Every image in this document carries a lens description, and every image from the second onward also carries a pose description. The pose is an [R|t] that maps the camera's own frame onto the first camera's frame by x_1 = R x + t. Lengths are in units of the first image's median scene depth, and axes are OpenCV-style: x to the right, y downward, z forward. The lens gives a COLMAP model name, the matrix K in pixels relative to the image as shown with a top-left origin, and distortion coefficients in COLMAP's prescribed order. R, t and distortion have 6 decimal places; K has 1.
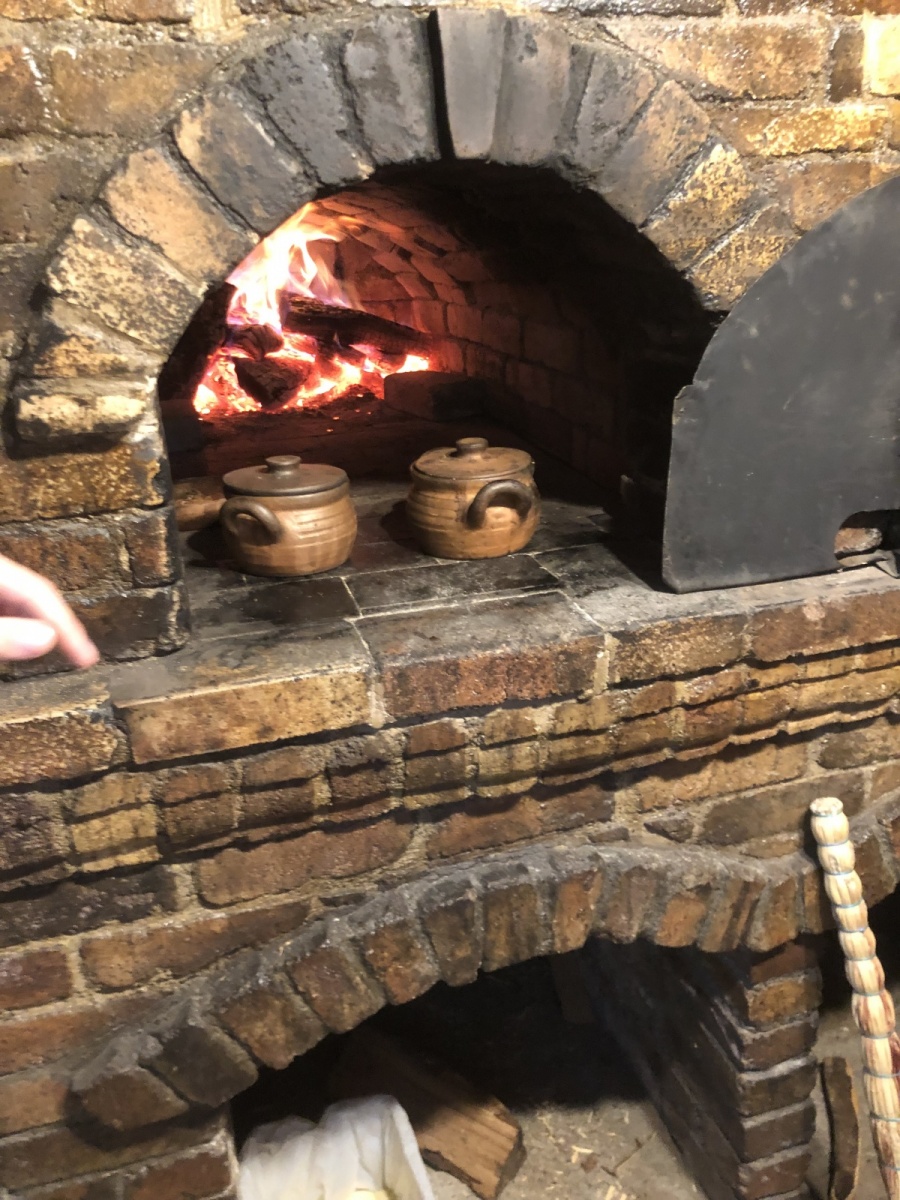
lens RADIAL K [[1002.7, 0, 448.5], [0, 1002.7, 596.2], [0, 0, 1]] dist [0.009997, -0.003399]
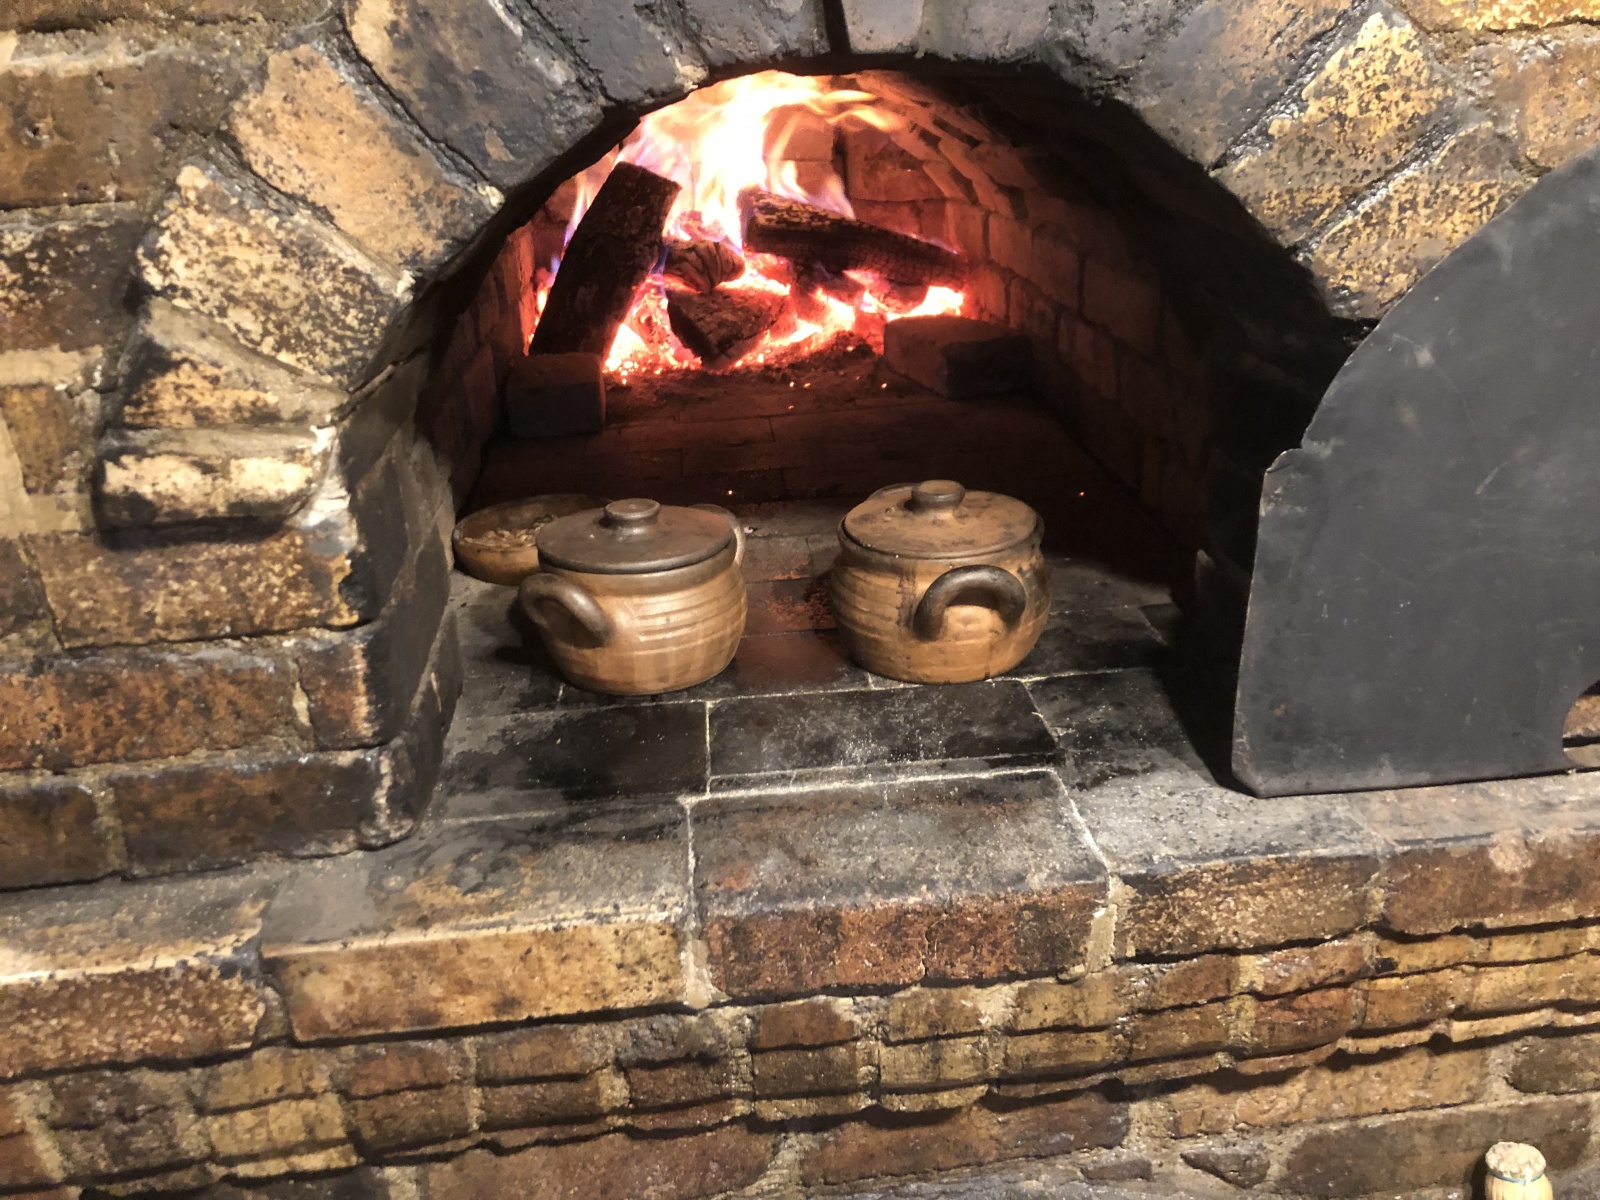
lens RADIAL K [[1336.9, 0, 803.1], [0, 1336.9, 605.1], [0, 0, 1]] dist [0.009997, -0.003399]
pose [[0.983008, 0.067499, -0.170704, 0.105983], [-0.061705, 0.997331, 0.039030, -0.137674], [0.172883, -0.027834, 0.984549, 0.228157]]
